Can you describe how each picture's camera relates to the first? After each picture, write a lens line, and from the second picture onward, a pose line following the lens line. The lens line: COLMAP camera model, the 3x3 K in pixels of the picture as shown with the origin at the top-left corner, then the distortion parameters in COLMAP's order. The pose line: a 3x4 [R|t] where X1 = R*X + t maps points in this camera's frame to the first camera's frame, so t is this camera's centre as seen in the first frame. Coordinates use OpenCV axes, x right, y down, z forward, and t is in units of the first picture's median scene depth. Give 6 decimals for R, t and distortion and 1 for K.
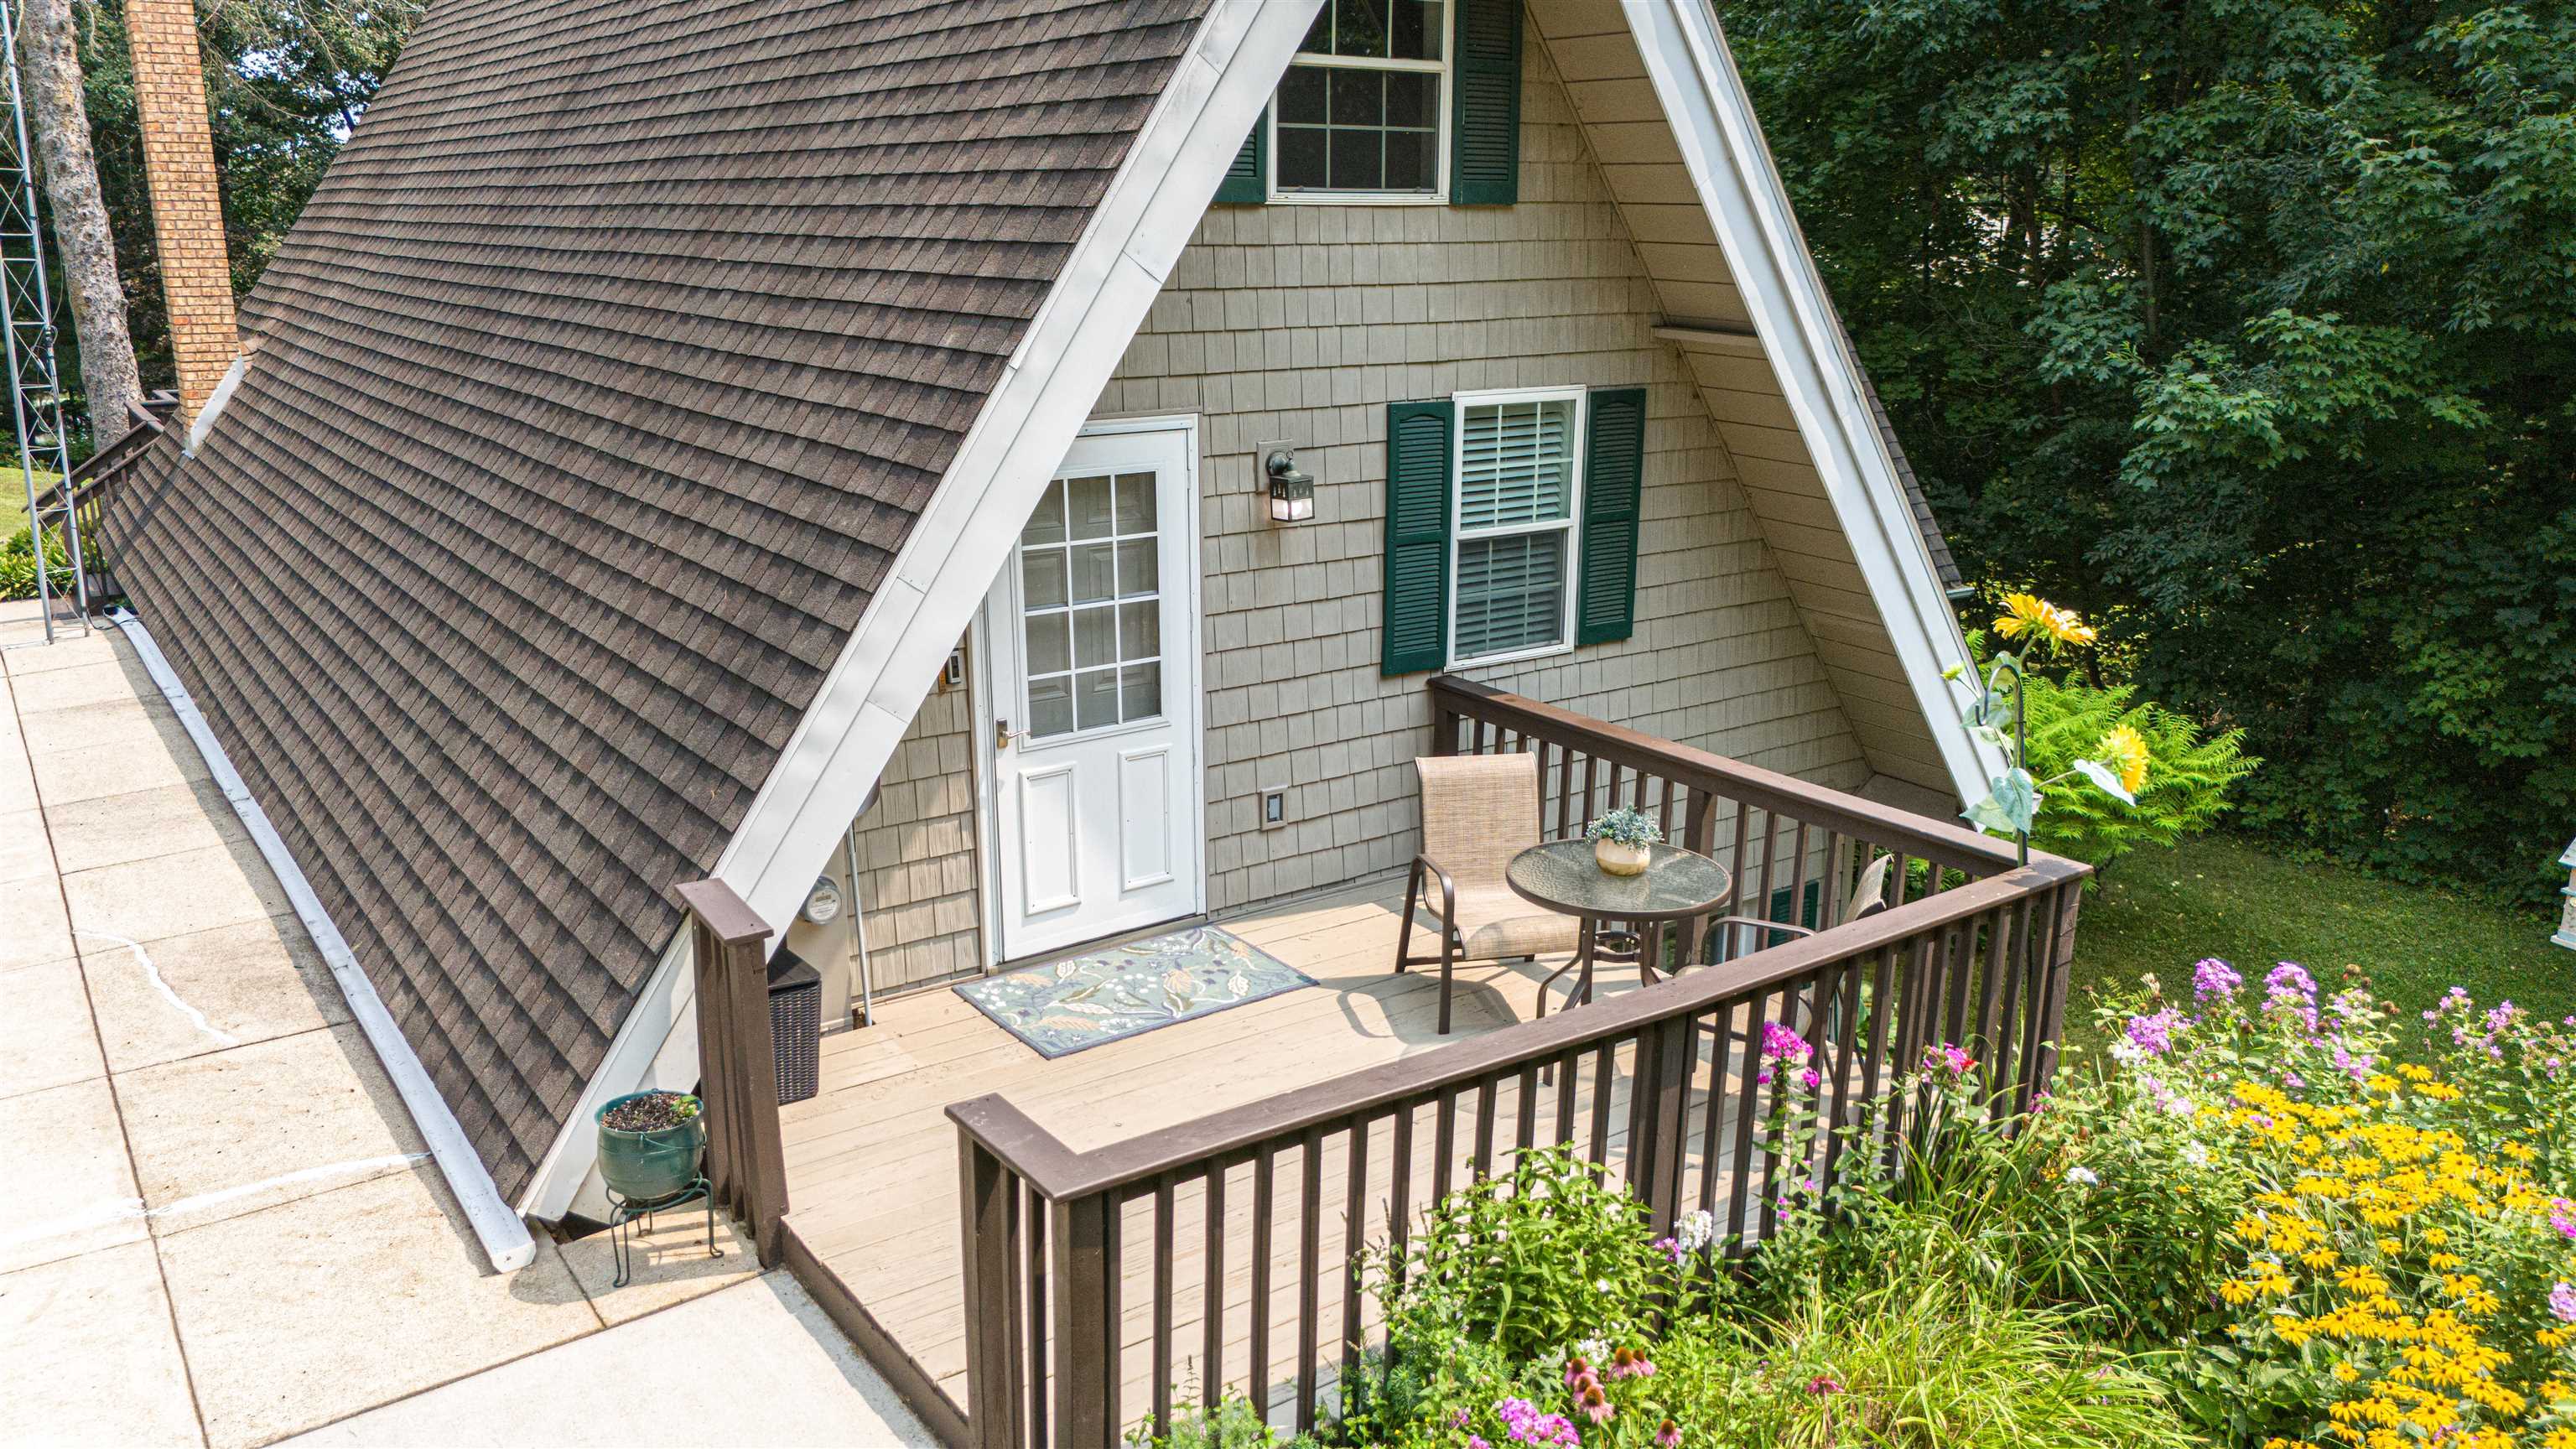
lens RADIAL K [[1905.0, 0, 1285.6], [0, 1905.0, 740.3], [0, 0, 1]] dist [0.093464, -0.085140]
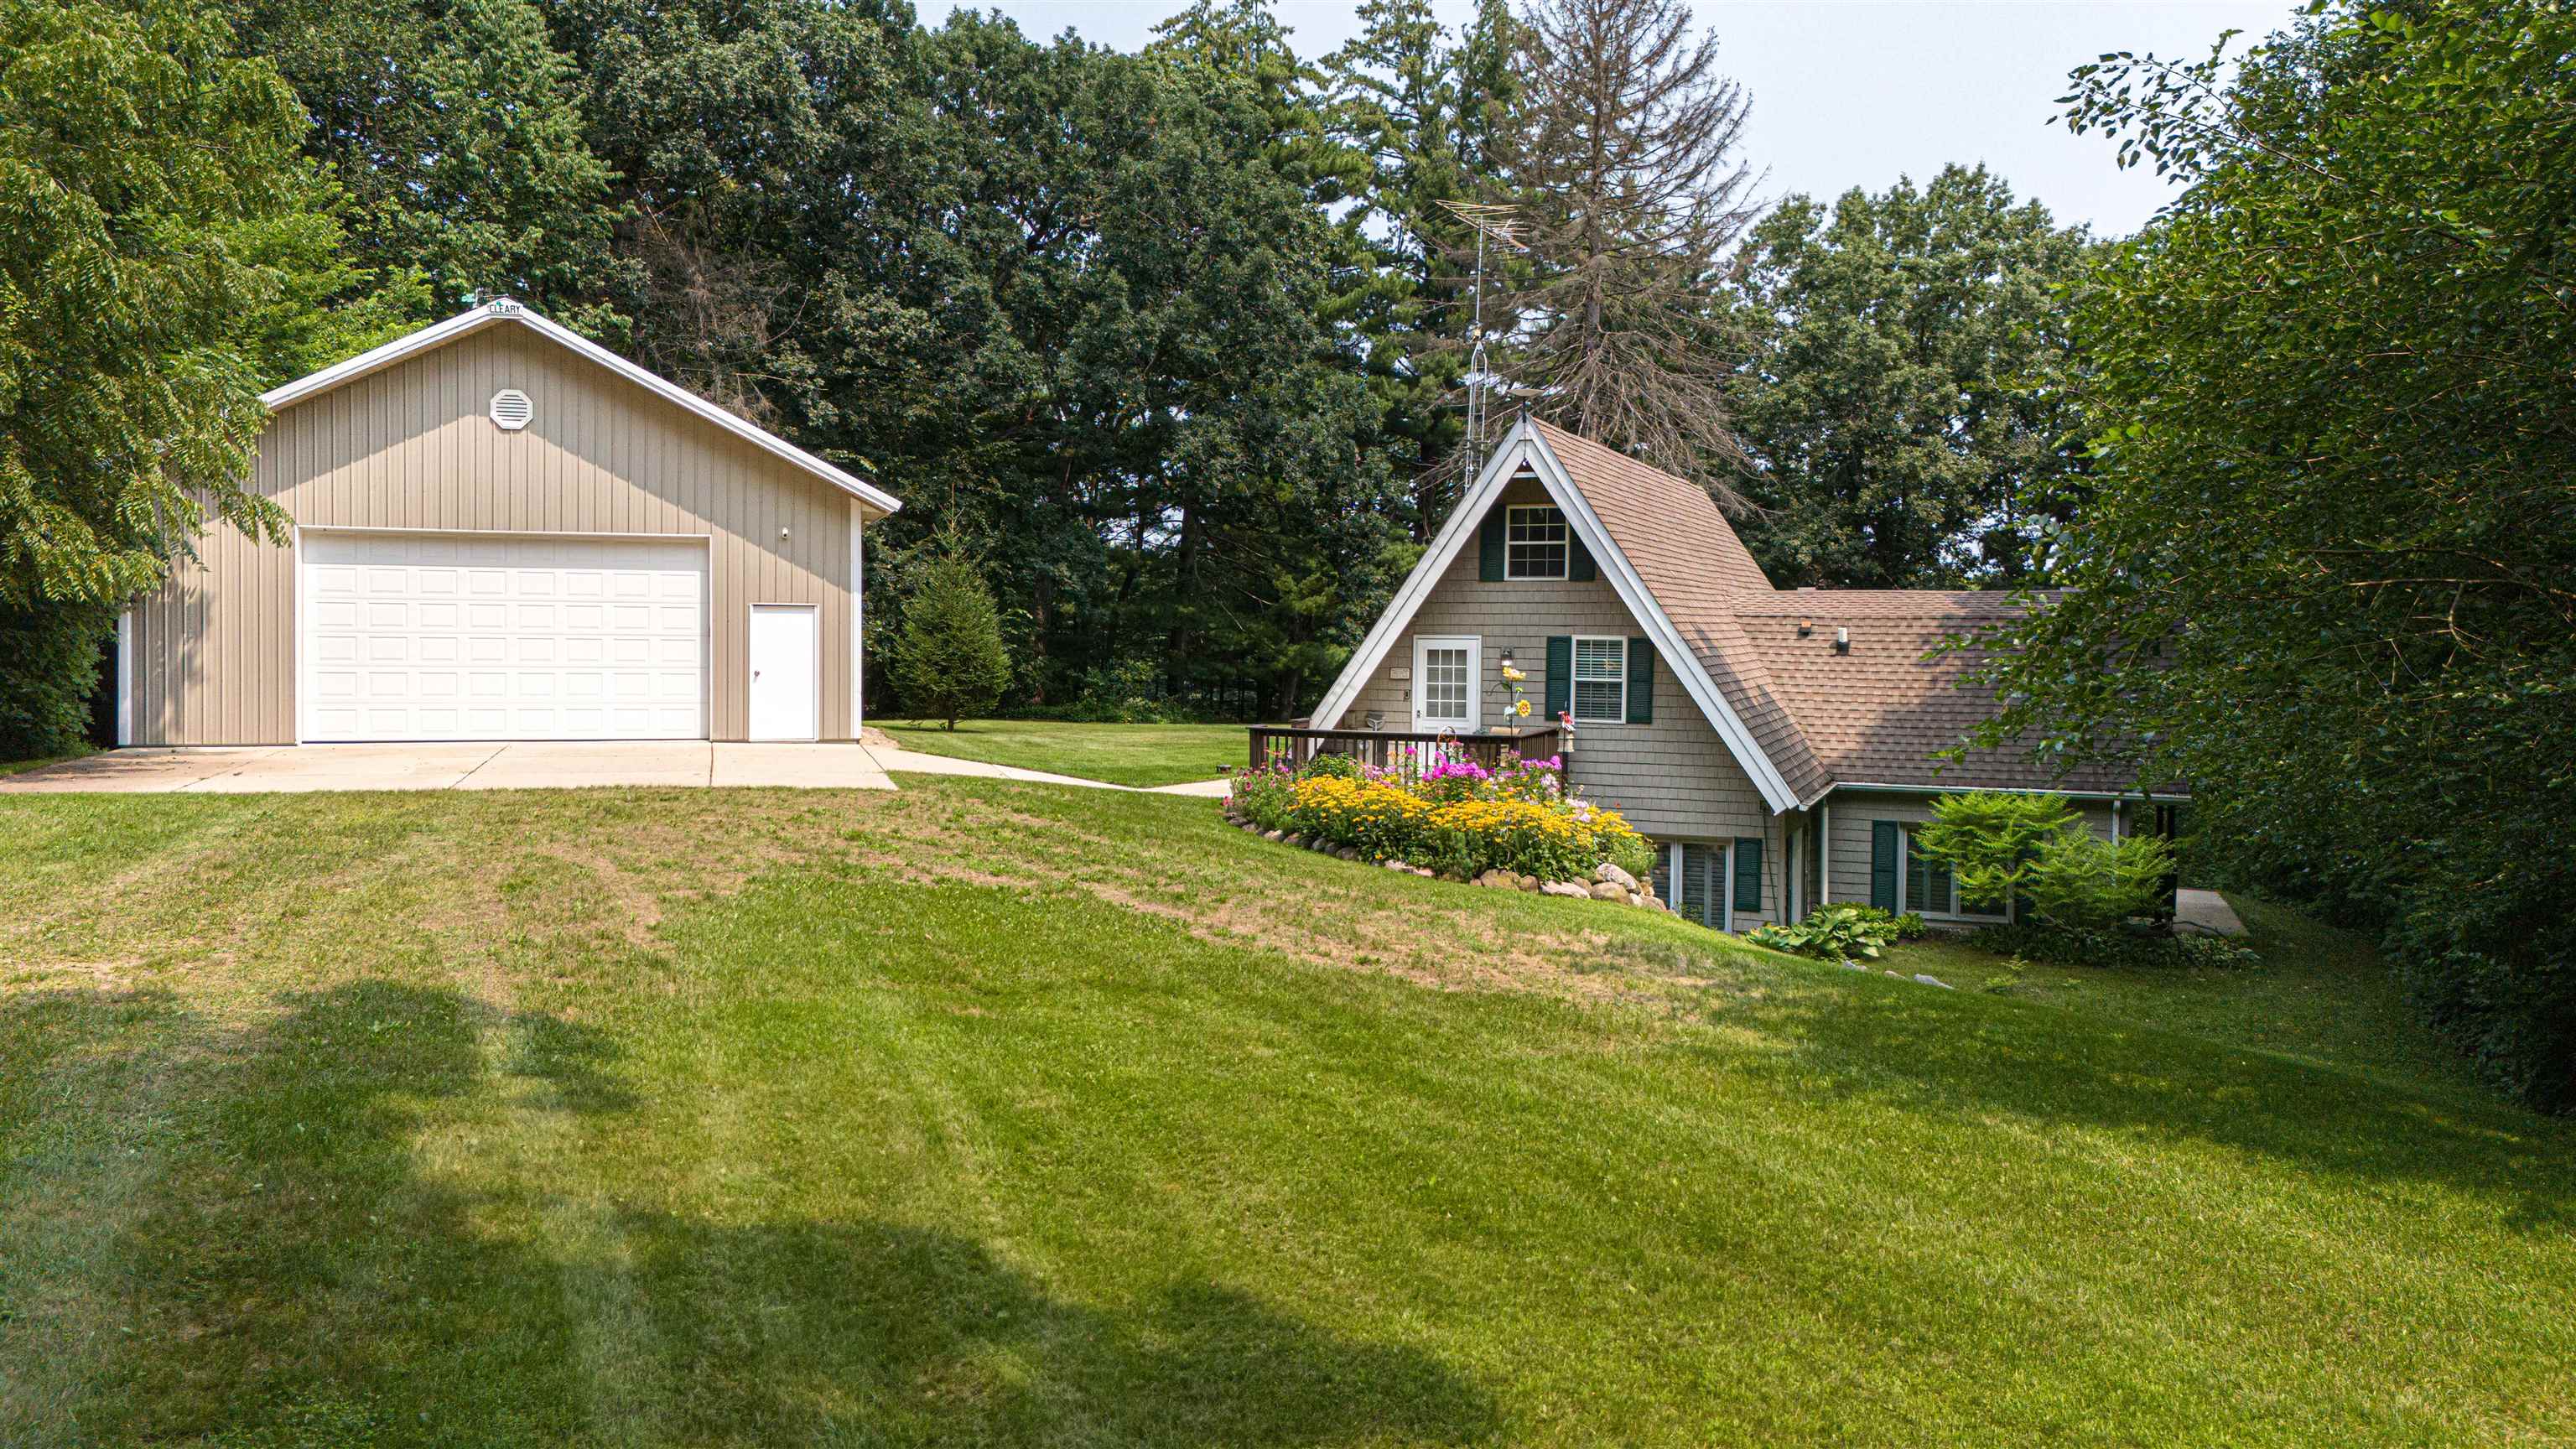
lens RADIAL K [[1954.3, 0, 1205.3], [0, 1954.3, 725.9], [0, 0, 1]] dist [0.078940, -0.001315]
pose [[0.522611, 0.047267, -0.851260, 2.734423], [-0.233777, 0.968138, -0.089765, 0.435072], [0.819894, 0.245917, 0.517010, -1.266817]]
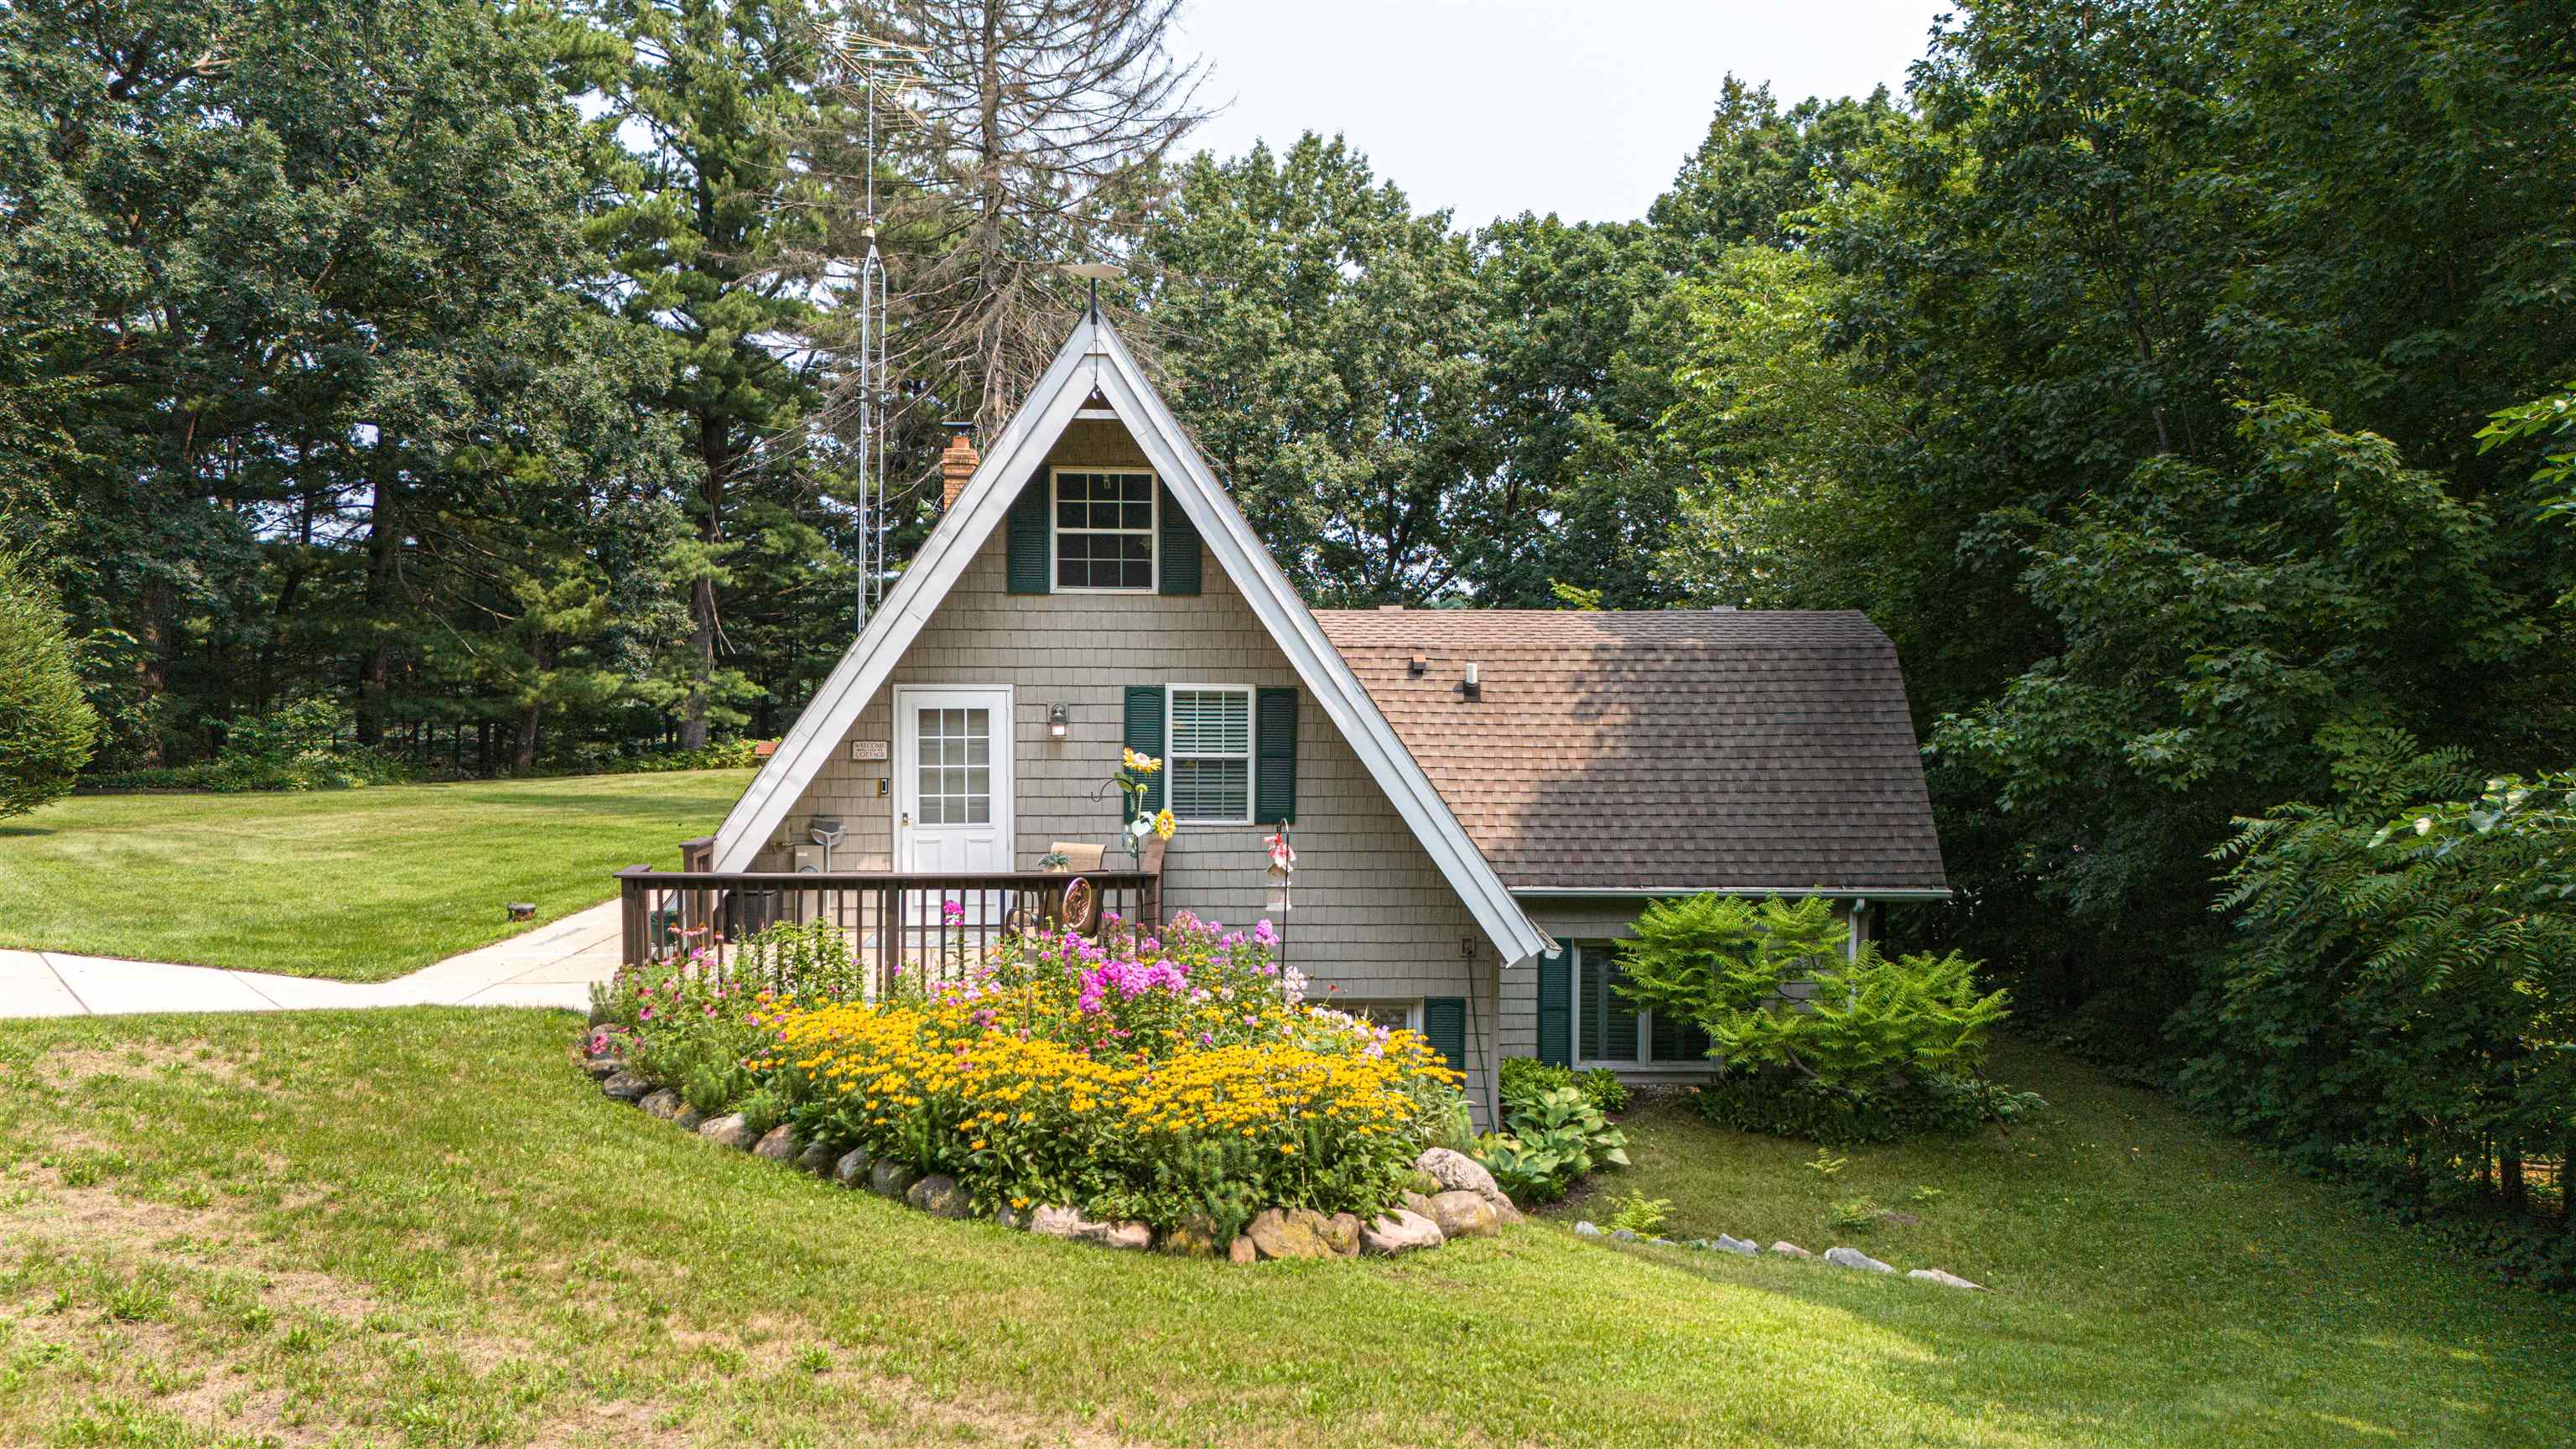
lens RADIAL K [[1946.7, 0, 1295.3], [0, 1946.7, 748.8], [0, 0, 1]] dist [0.082709, -0.093689]
pose [[0.834109, 0.031825, -0.550681, 1.377934], [-0.147723, 0.974755, -0.167422, 0.214370], [0.531451, 0.220996, 0.817753, -0.603483]]
